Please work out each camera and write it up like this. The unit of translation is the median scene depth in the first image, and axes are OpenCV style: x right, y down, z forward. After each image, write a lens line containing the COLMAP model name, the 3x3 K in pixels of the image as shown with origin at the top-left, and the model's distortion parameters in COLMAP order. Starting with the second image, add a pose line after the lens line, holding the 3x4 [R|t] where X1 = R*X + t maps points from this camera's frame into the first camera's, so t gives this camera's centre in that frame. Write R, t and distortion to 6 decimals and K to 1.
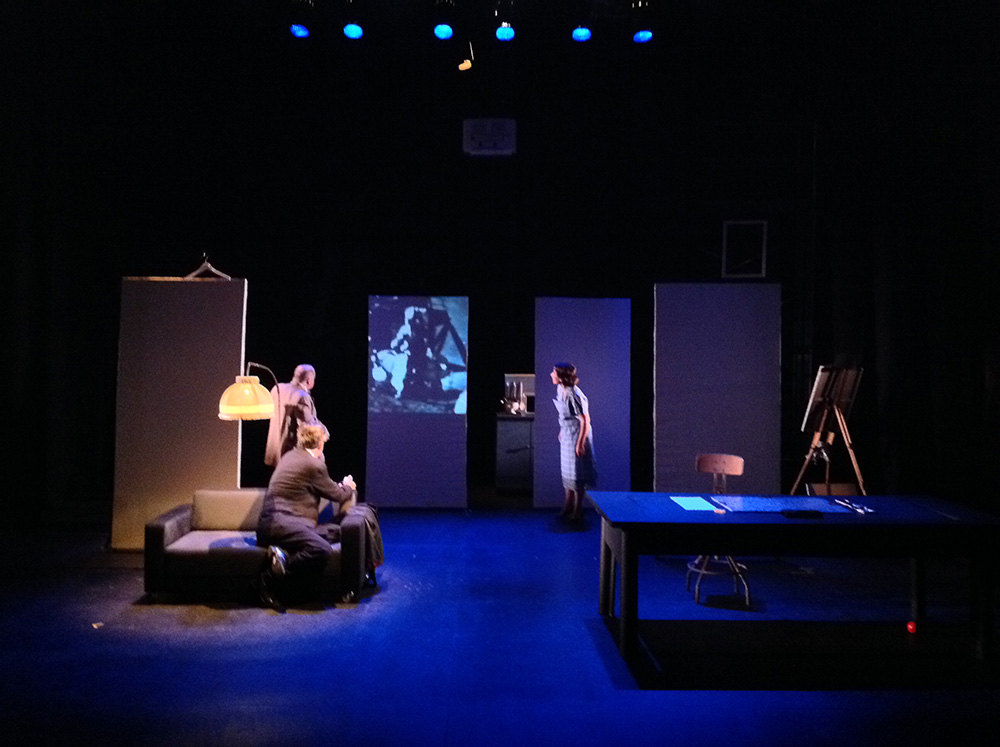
lens RADIAL K [[935.7, 0, 508.6], [0, 935.7, 374.5], [0, 0, 1]] dist [0.161303, -0.369801]
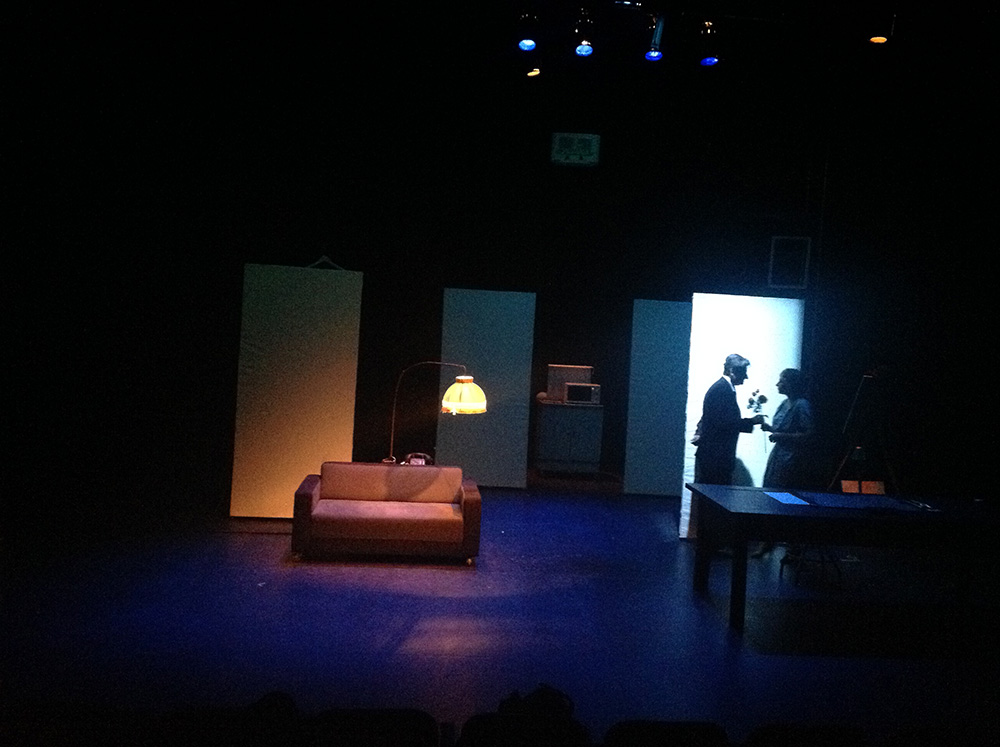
lens RADIAL K [[942.3, 0, 507.5], [0, 942.3, 367.1], [0, 0, 1]] dist [0.185545, -0.400045]
pose [[0.997062, 0.050784, 0.057345, -0.149133], [-0.051943, 0.998471, 0.018895, -0.018282], [-0.056298, -0.021819, 0.998176, -0.096461]]
